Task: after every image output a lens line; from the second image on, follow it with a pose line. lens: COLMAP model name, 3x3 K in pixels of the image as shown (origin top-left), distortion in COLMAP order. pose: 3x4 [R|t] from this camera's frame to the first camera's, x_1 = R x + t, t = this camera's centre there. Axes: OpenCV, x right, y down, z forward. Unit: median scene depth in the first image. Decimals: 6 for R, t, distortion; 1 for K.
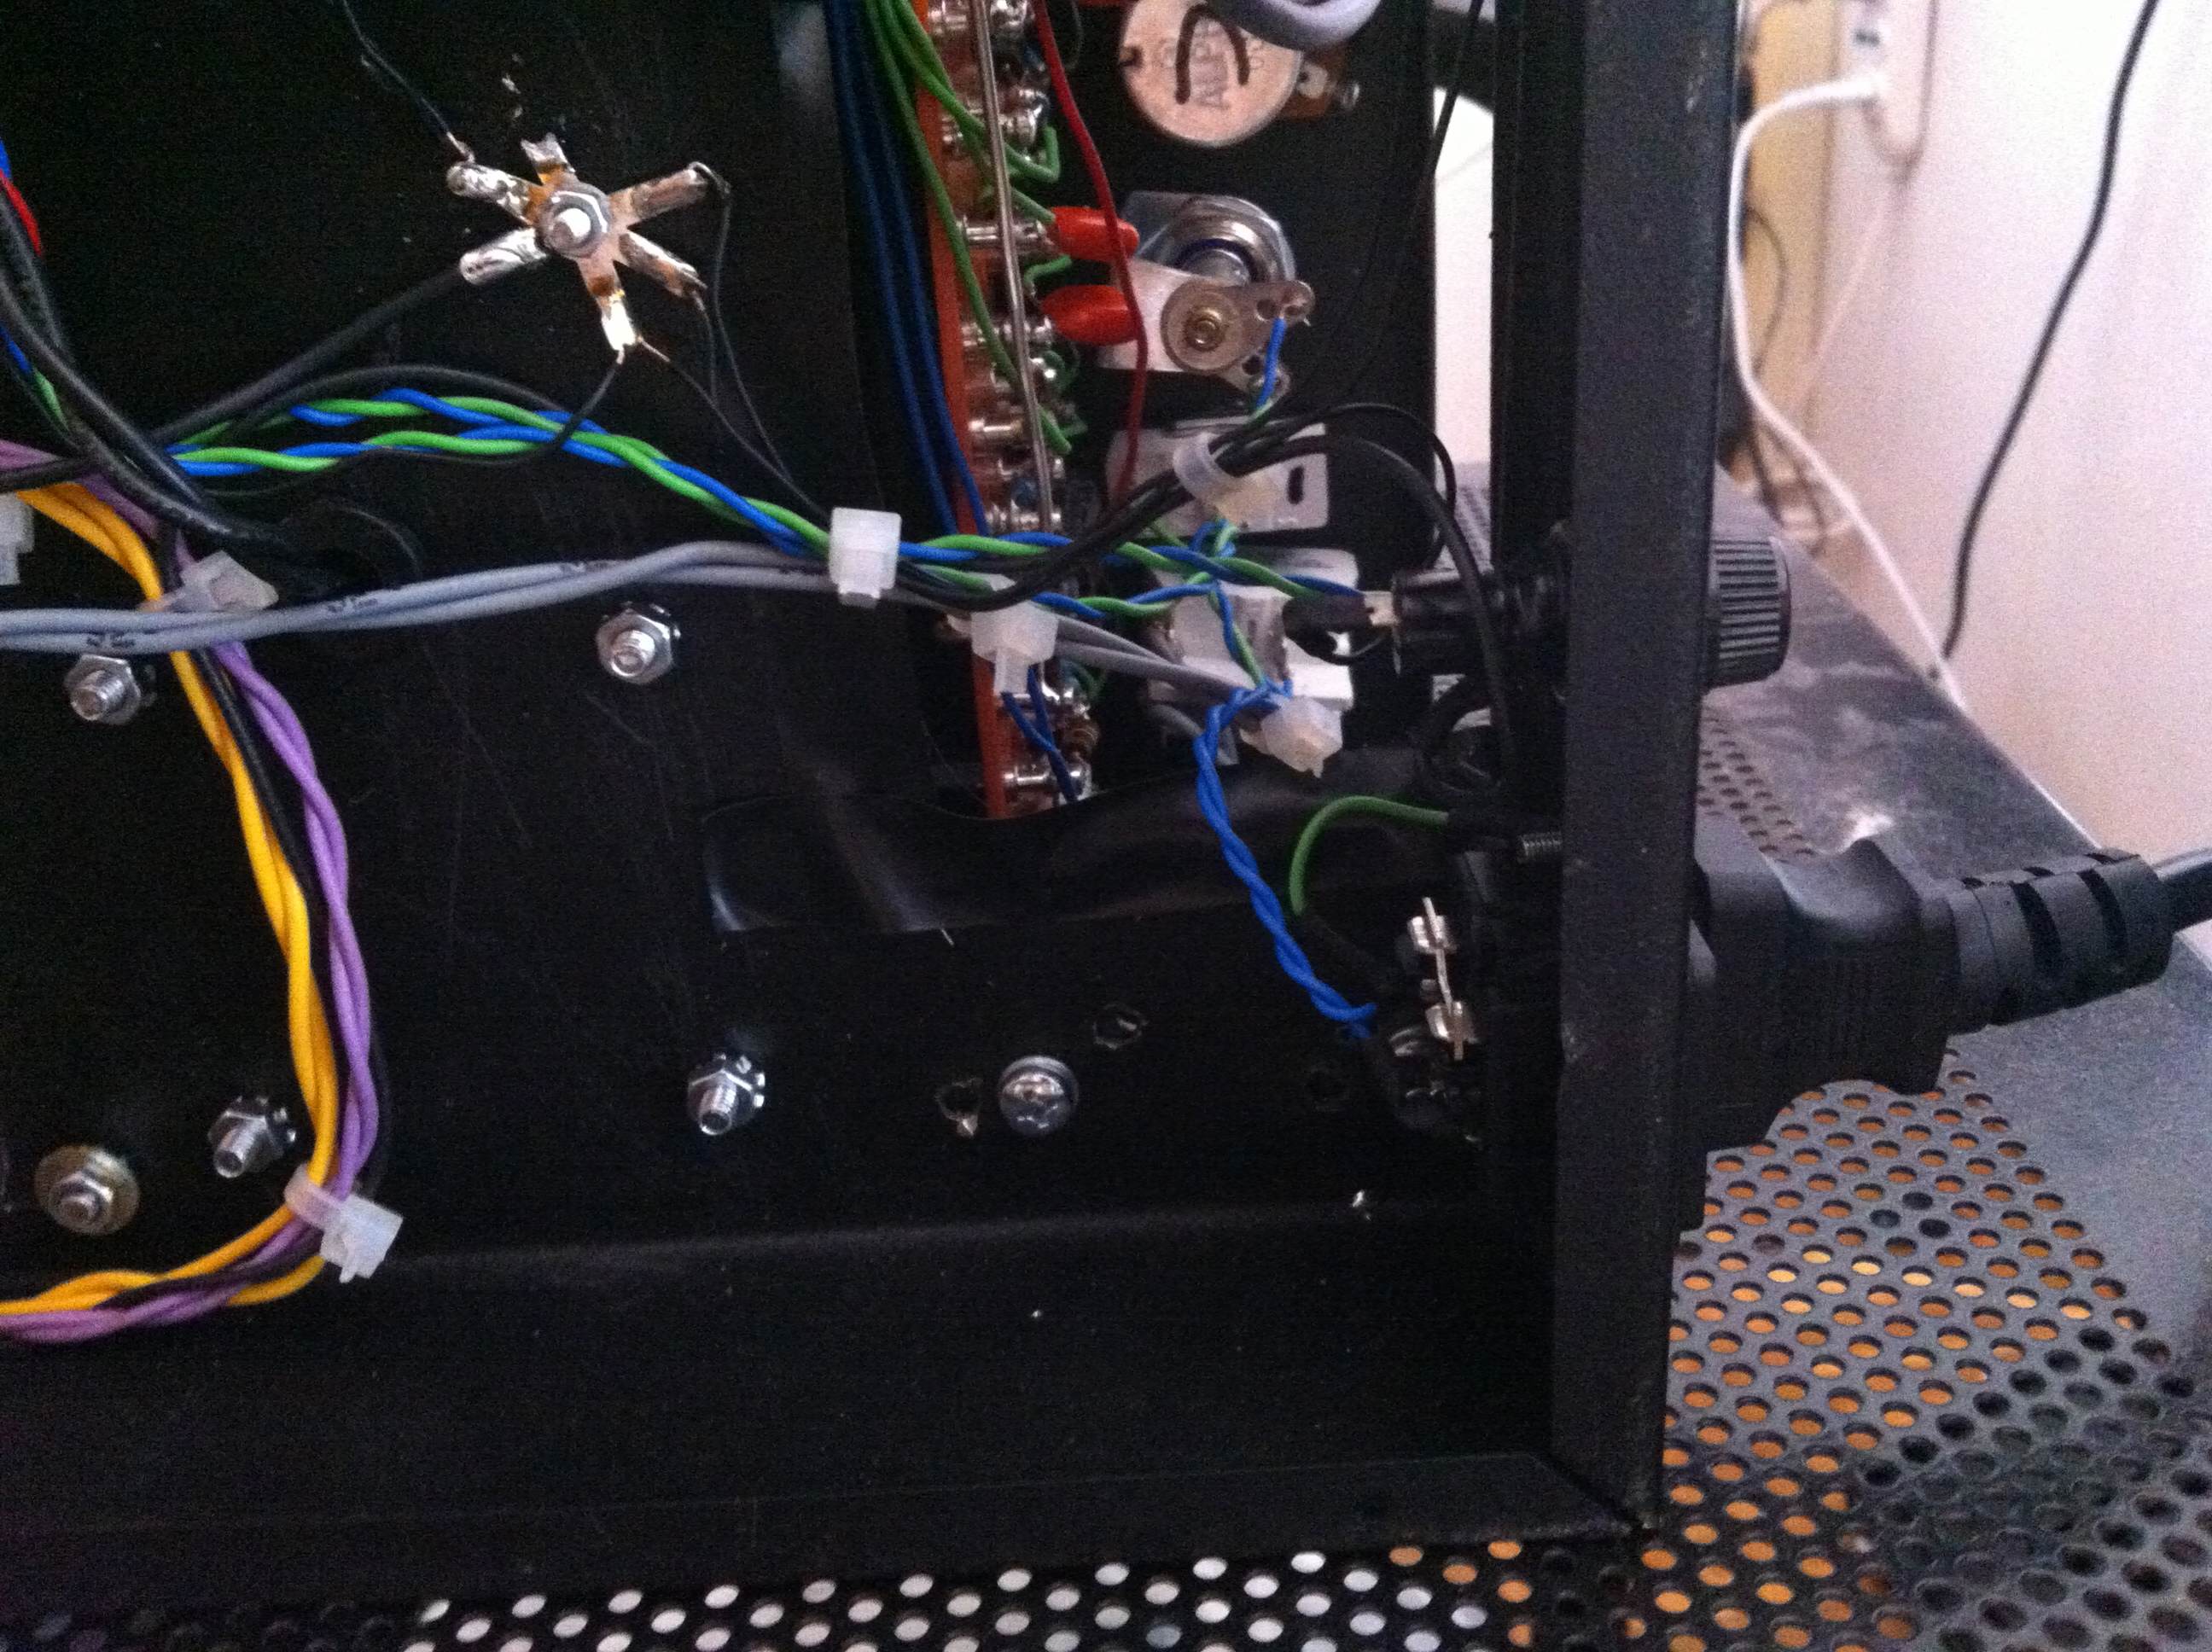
lens RADIAL K [[2265.6, 0, 1109.8], [0, 2265.6, 782.3], [0, 0, 1]] dist [0.102414, -0.492772]
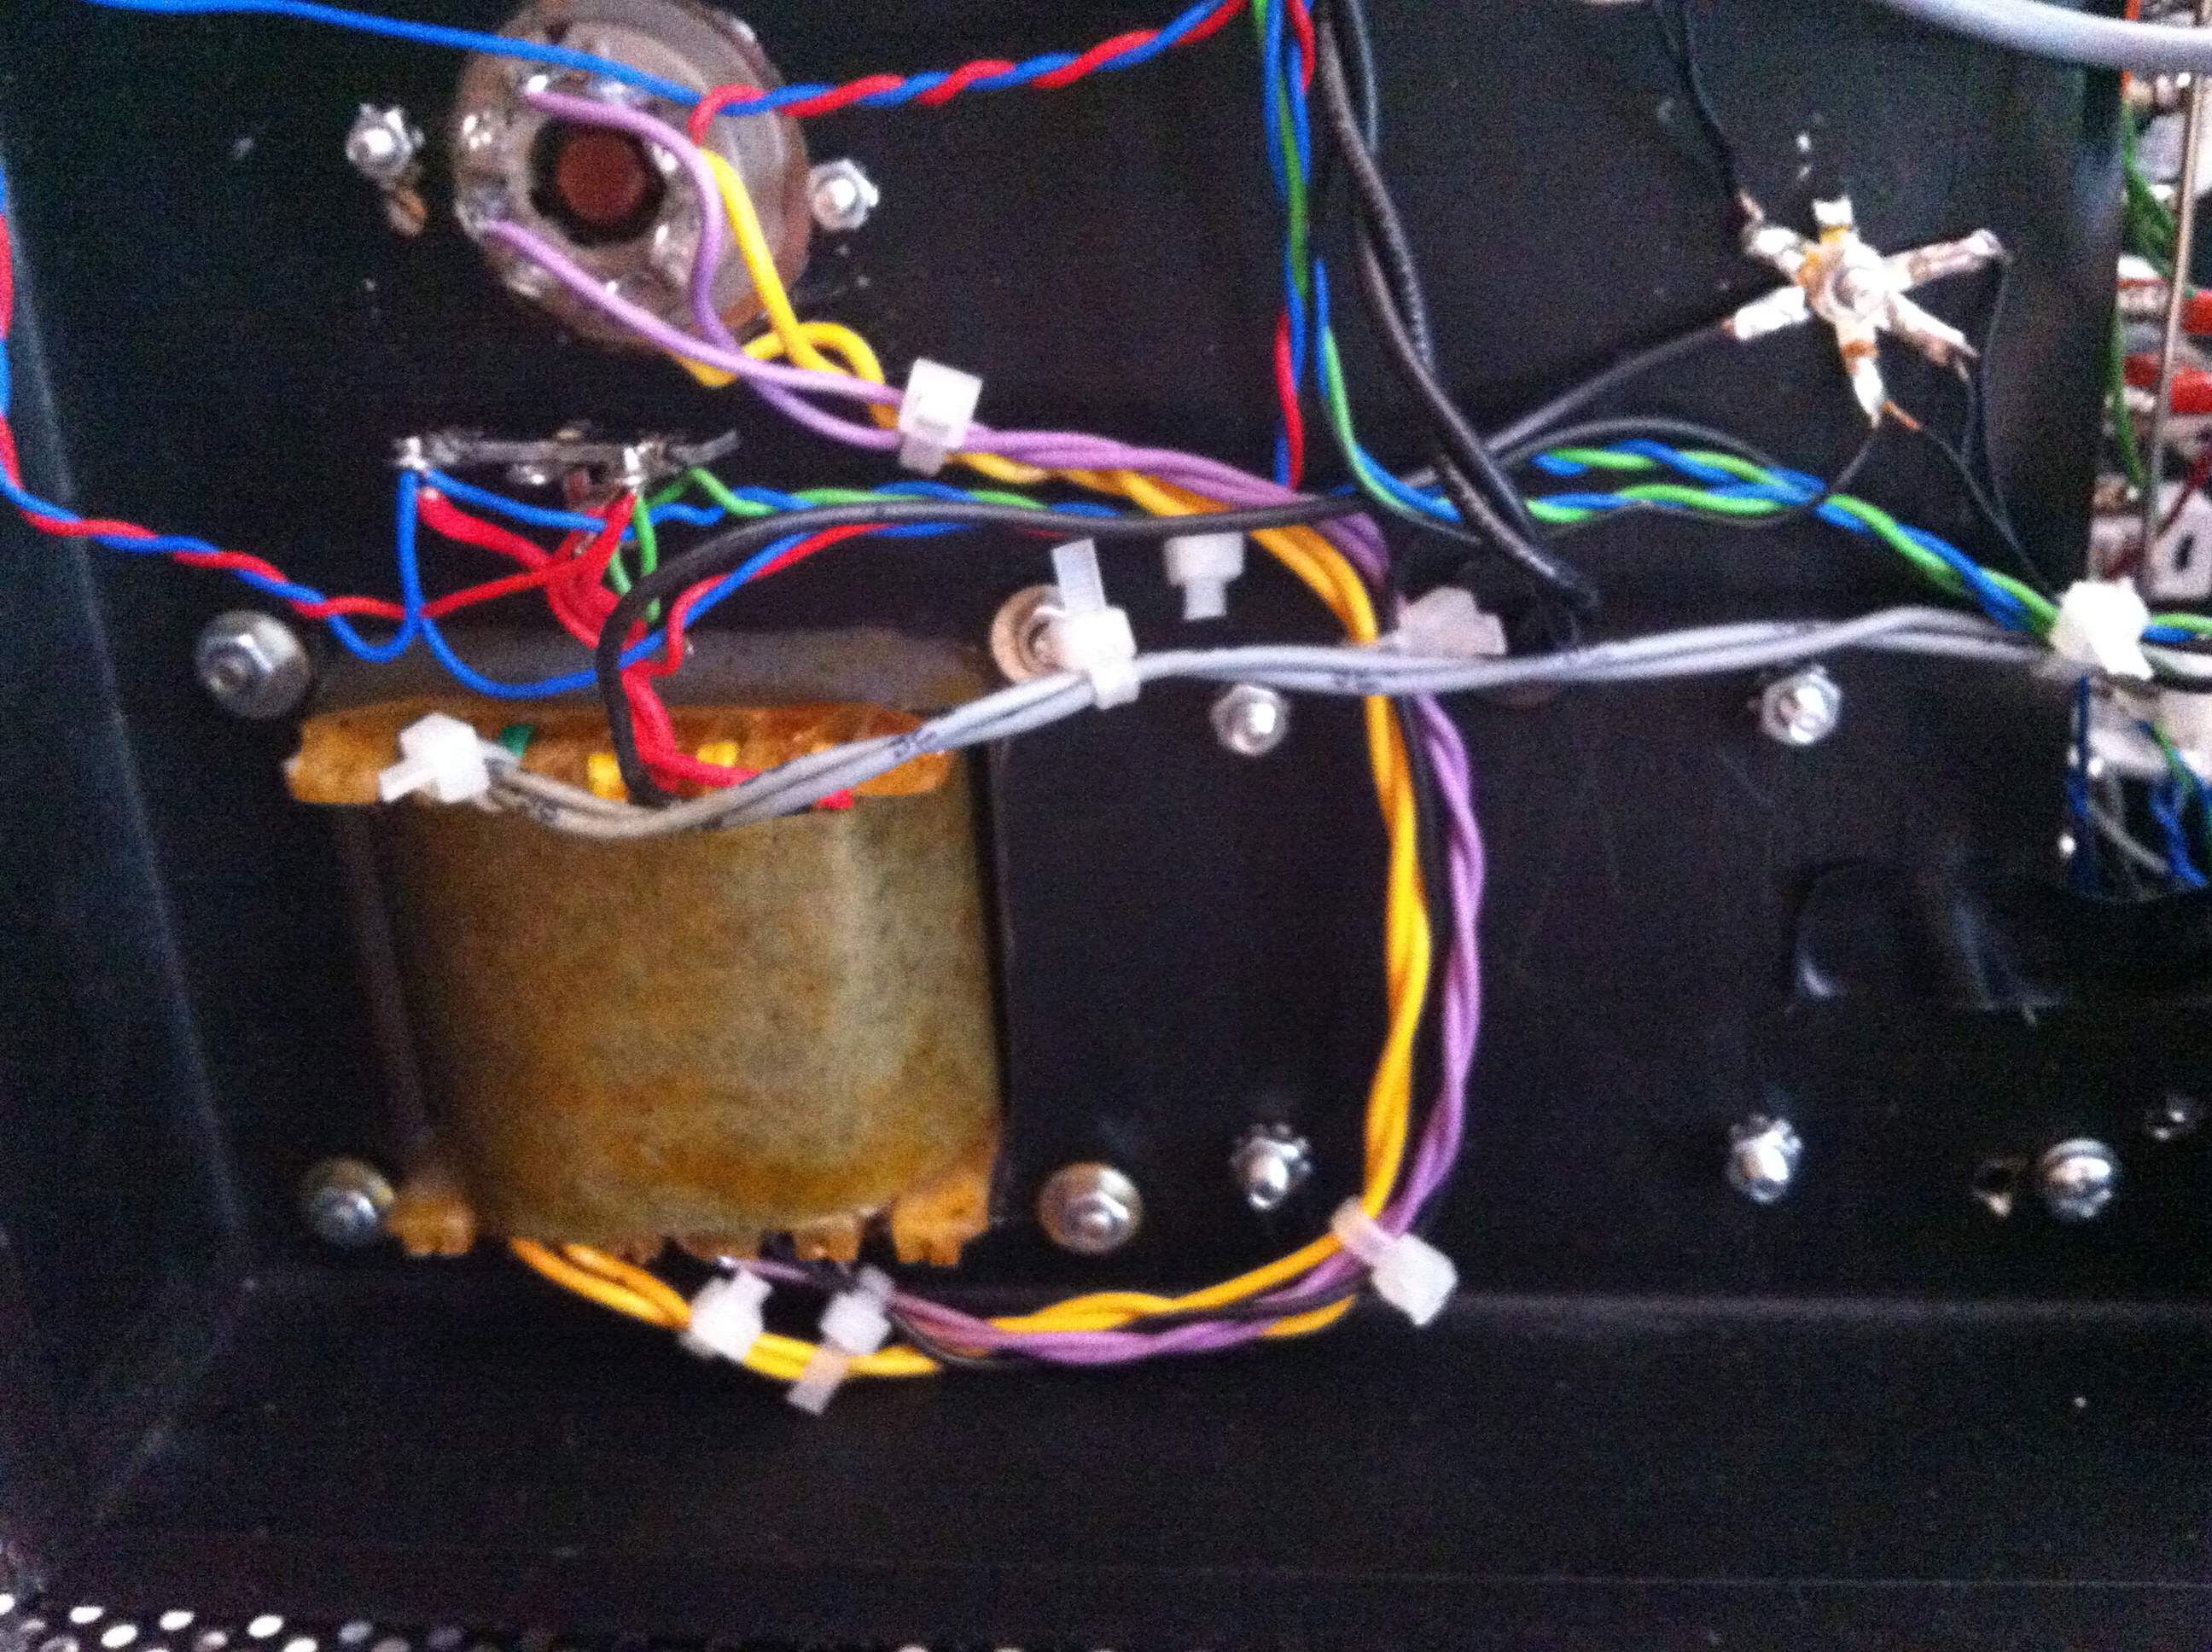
lens RADIAL K [[2265.6, 0, 1109.8], [0, 2265.6, 782.3], [0, 0, 1]] dist [0.102414, -0.492772]
pose [[0.995938, 0.058595, -0.068368, -0.461190], [-0.058371, 0.998281, 0.005273, -0.016361], [0.068560, -0.001261, 0.997646, -0.006488]]
